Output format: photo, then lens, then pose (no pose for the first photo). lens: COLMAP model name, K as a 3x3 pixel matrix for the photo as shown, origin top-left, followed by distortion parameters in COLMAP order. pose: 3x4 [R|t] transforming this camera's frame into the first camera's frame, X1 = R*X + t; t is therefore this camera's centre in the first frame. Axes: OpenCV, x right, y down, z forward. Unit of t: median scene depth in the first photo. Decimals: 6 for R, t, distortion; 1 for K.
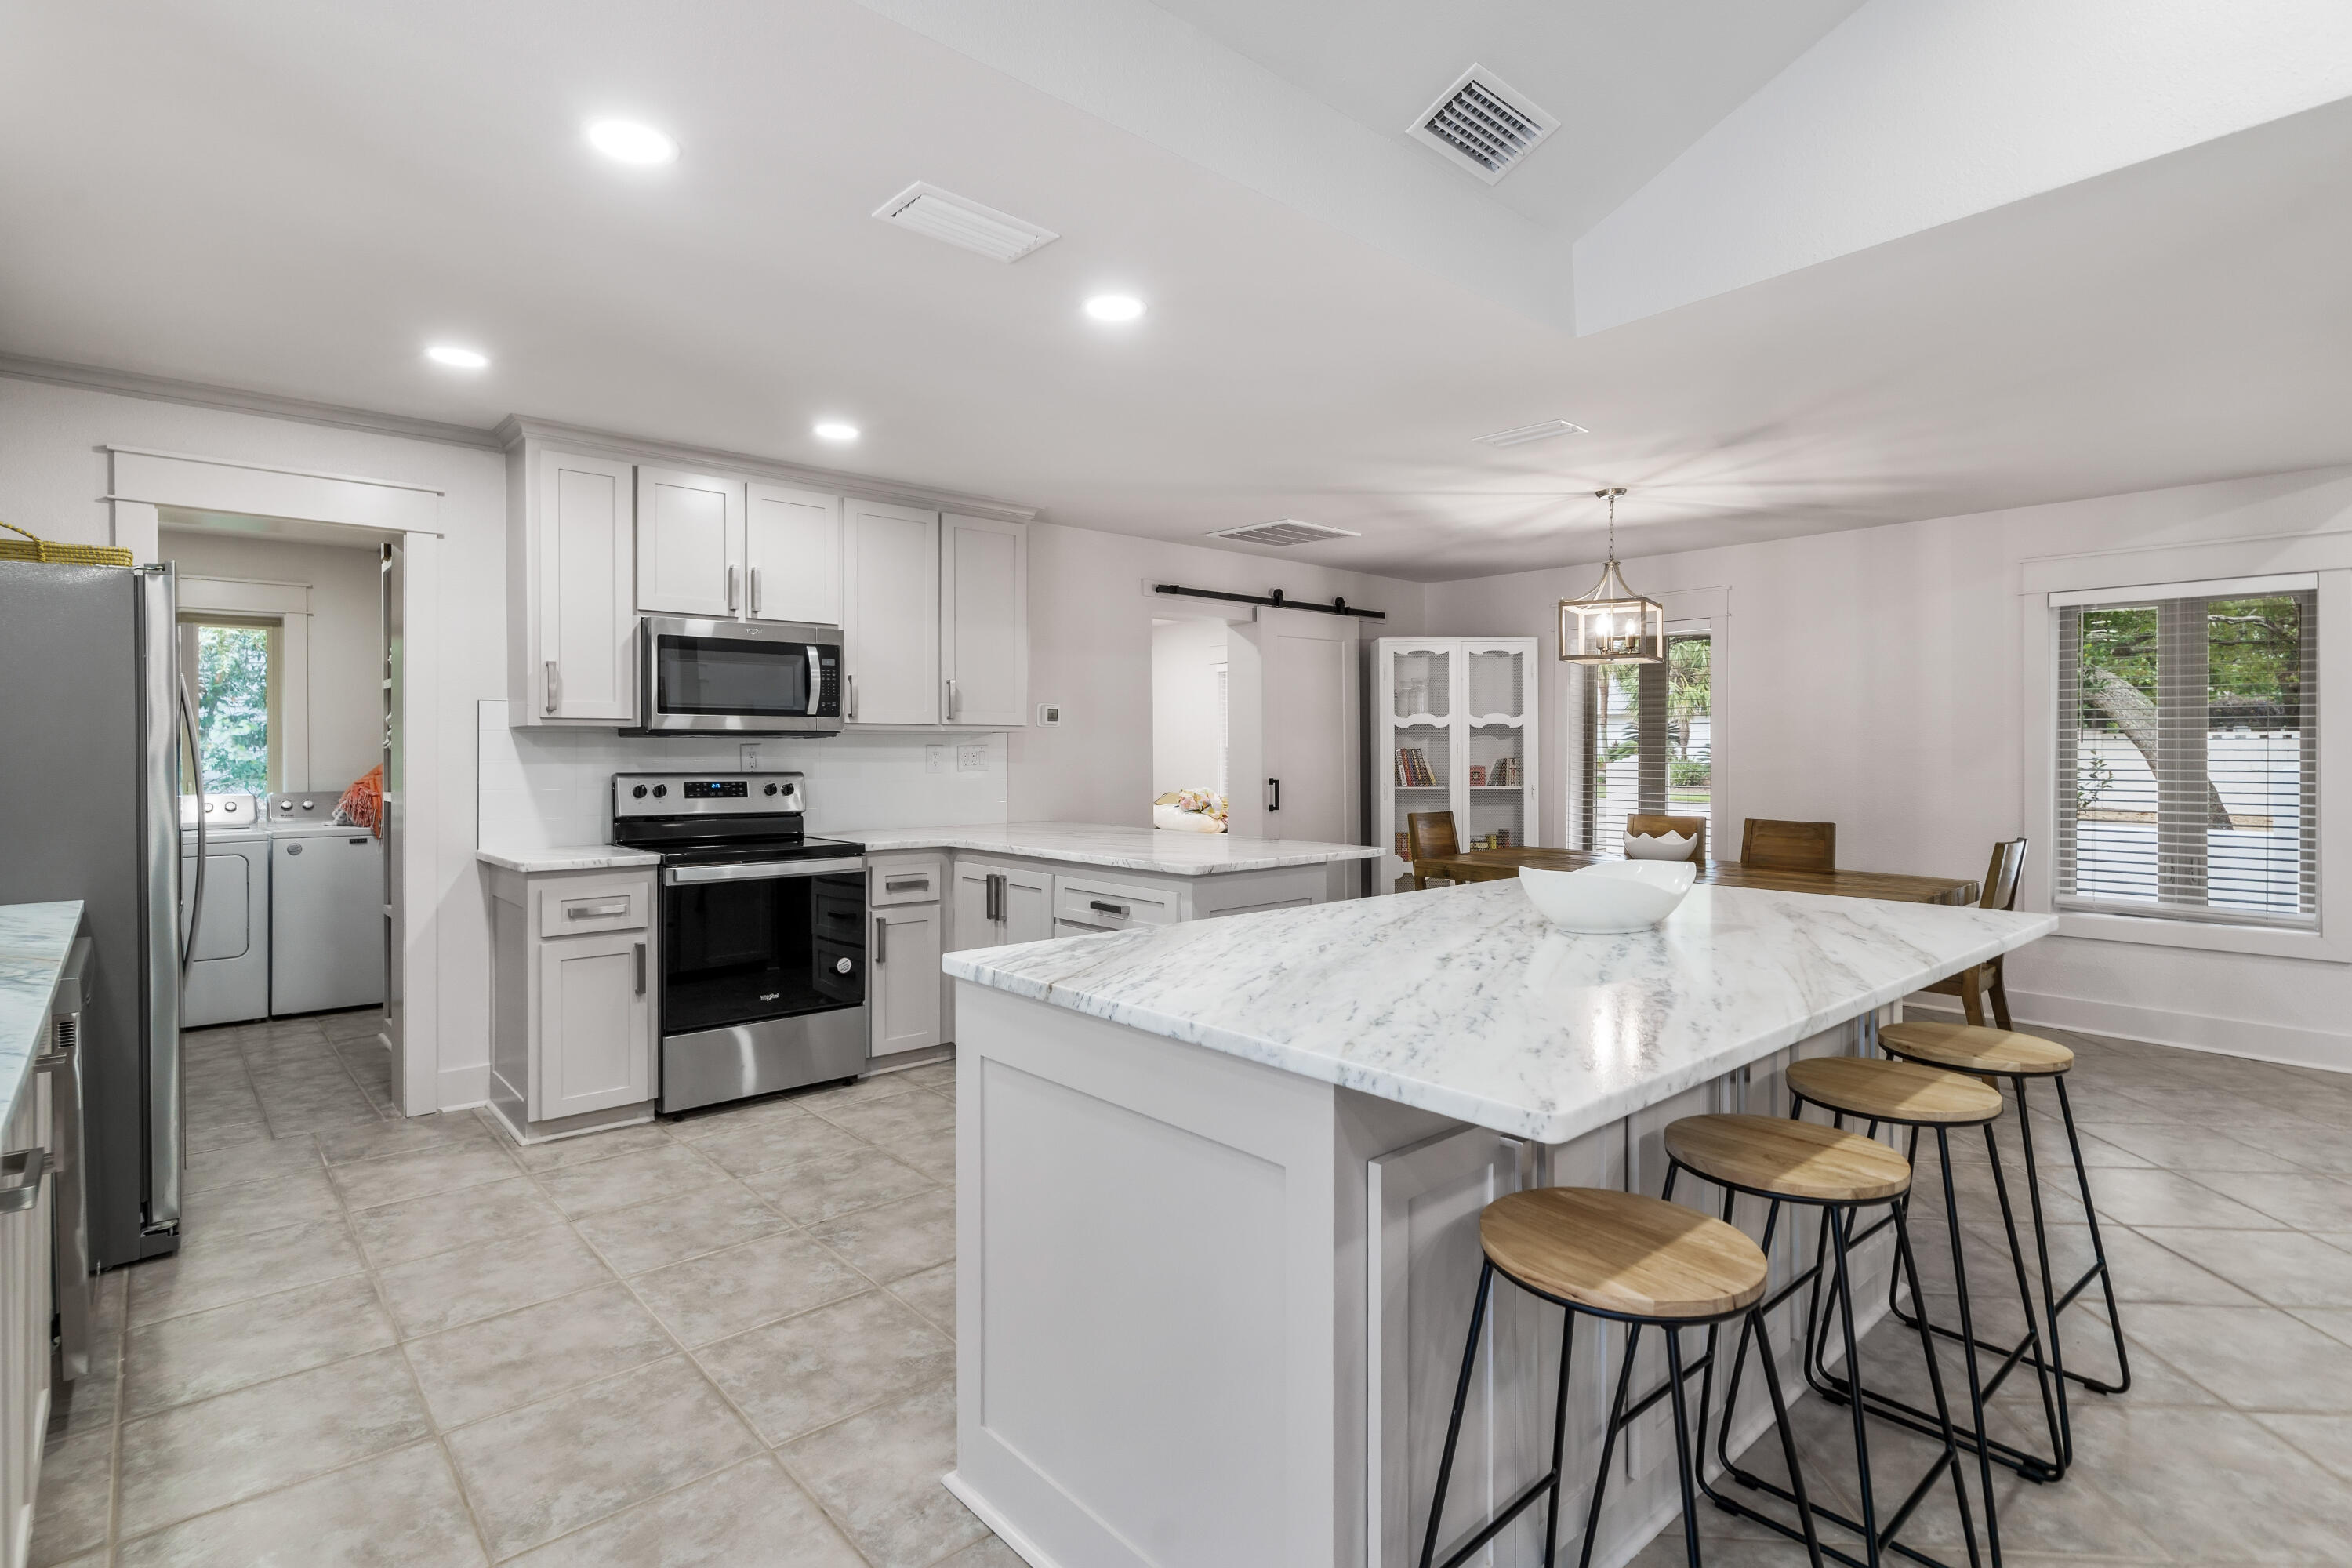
lens RADIAL K [[1158.9, 0, 1181.4], [0, 1158.9, 759.4], [0, 0, 1]] dist [0.001456, 0.001270]
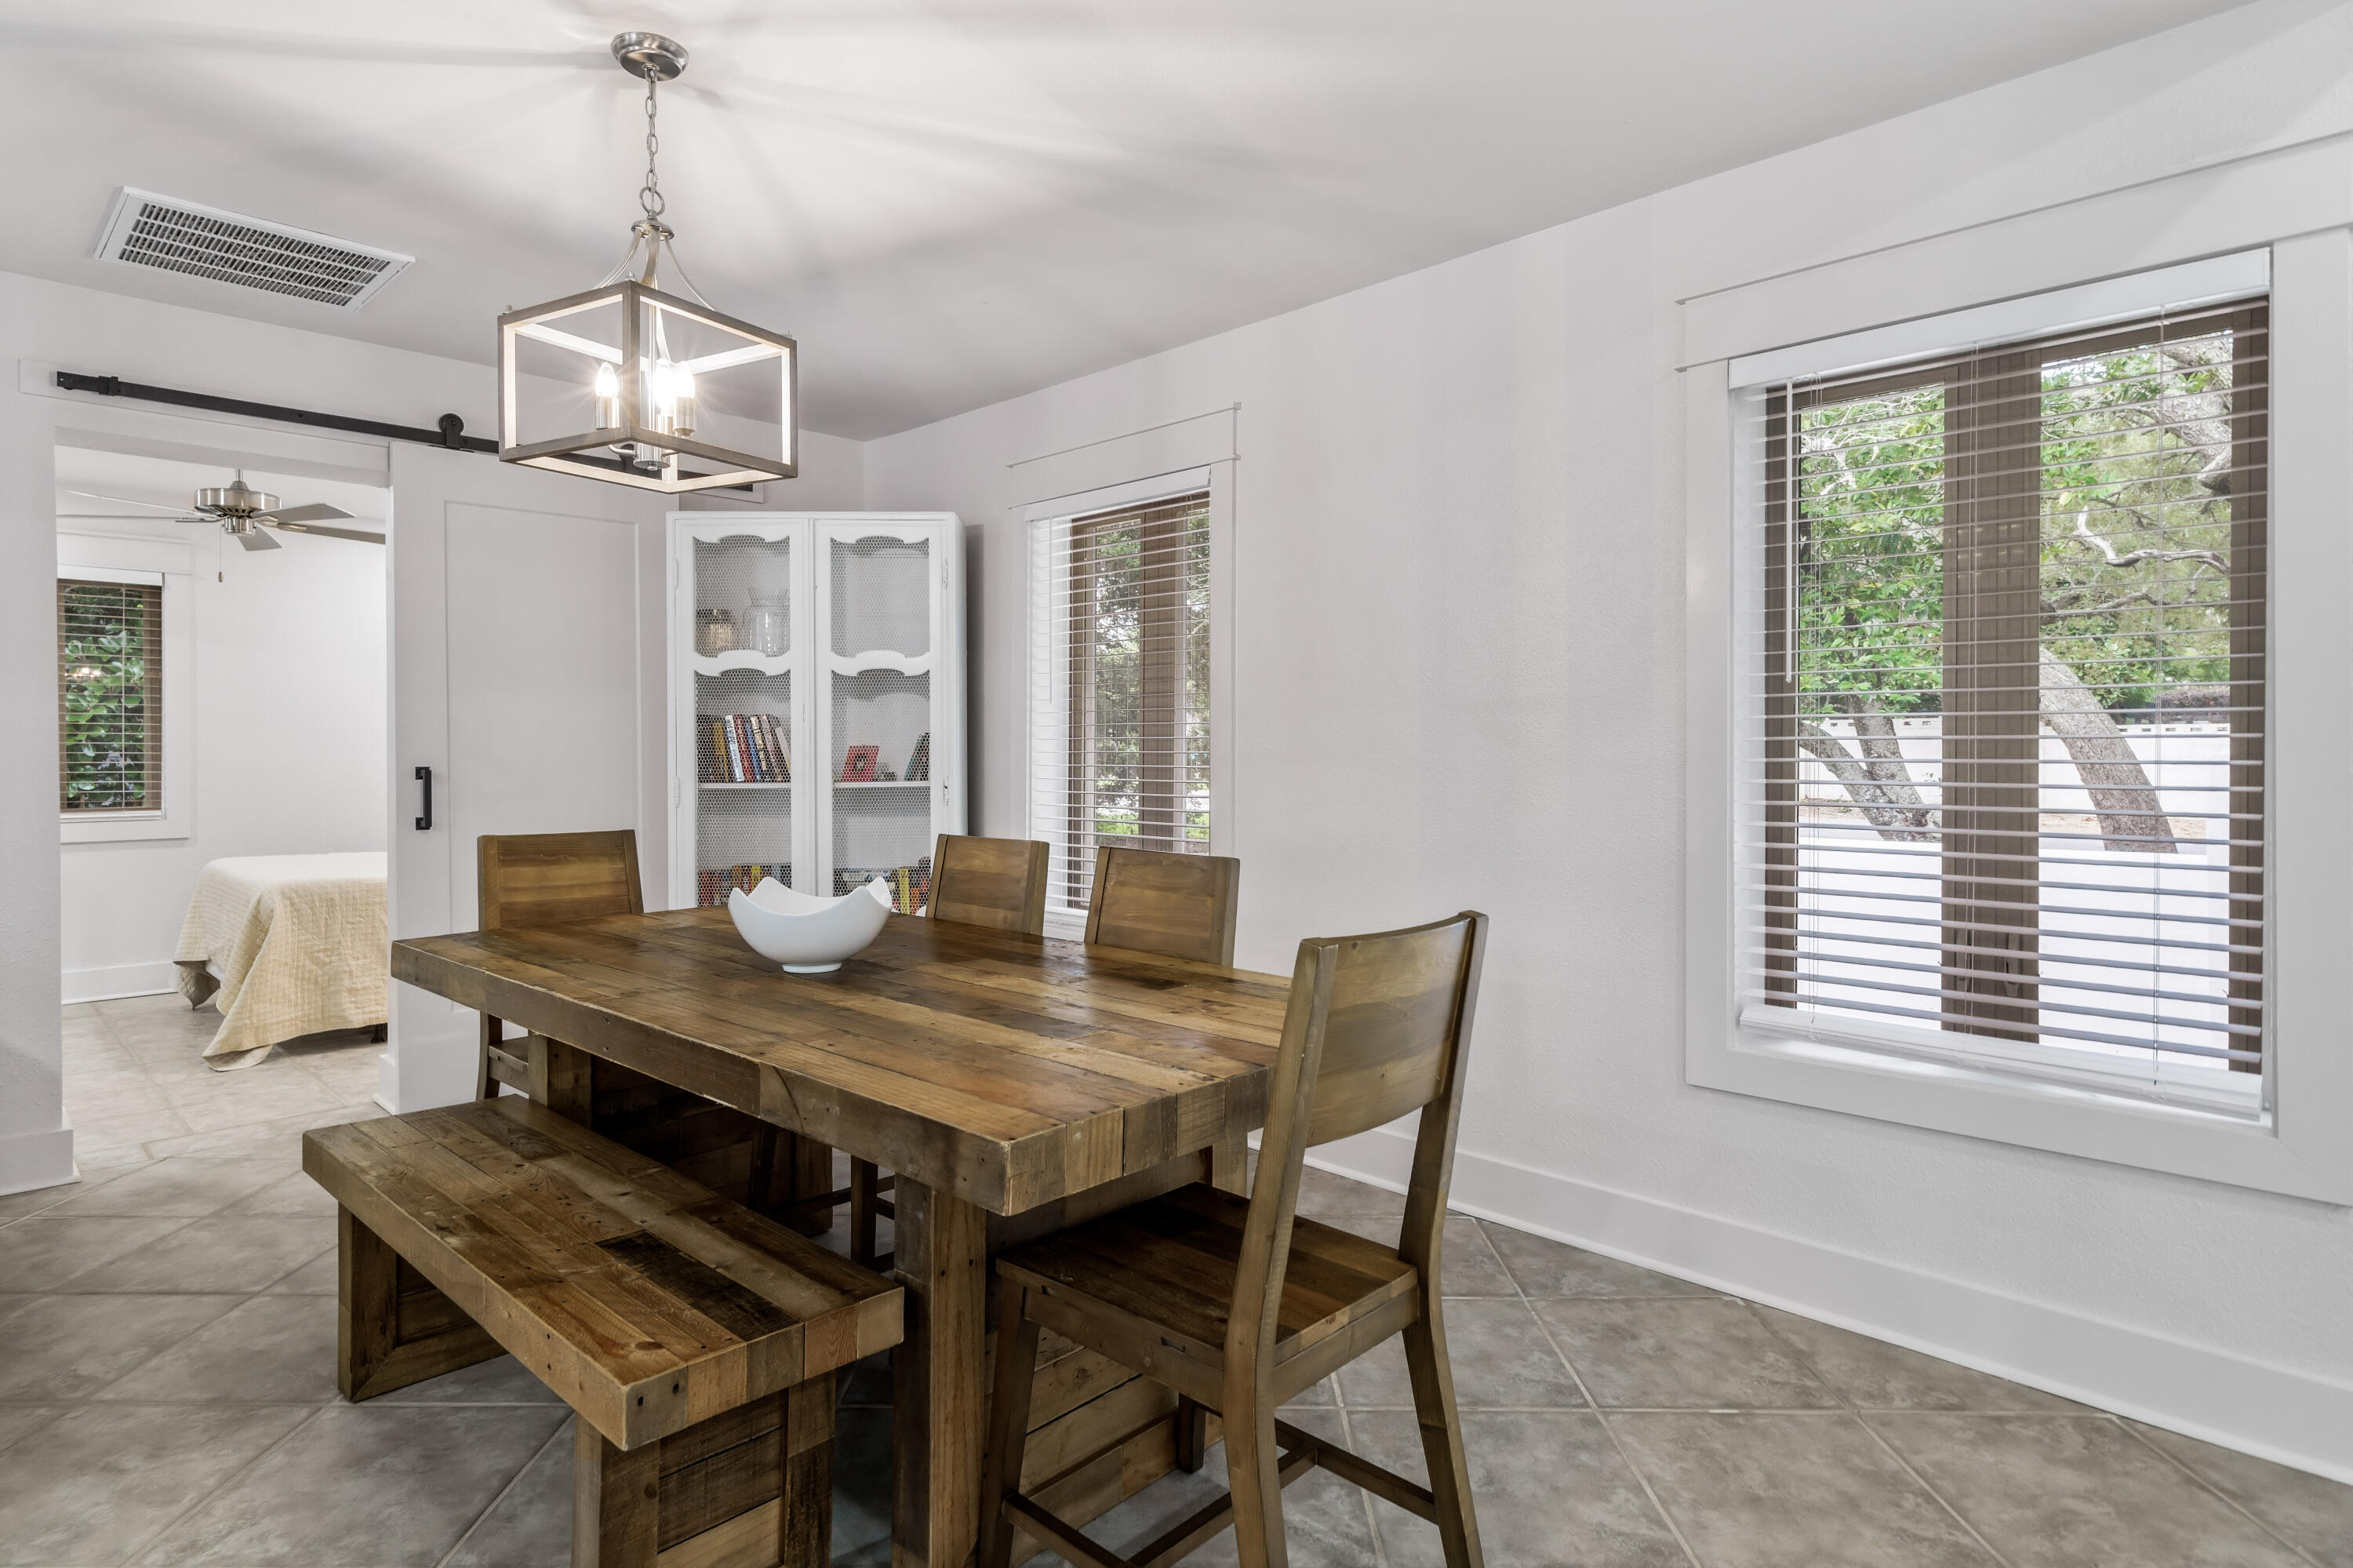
lens RADIAL K [[1285.2, 0, 1176.5], [0, 1285.2, 784.0], [0, 0, 1]] dist [-0.003616, -0.000987]
pose [[0.997899, -0.002314, 0.064743, 0.379556], [0.000942, 0.999775, 0.021214, 0.011331], [-0.064777, -0.021108, 0.997676, 0.386554]]
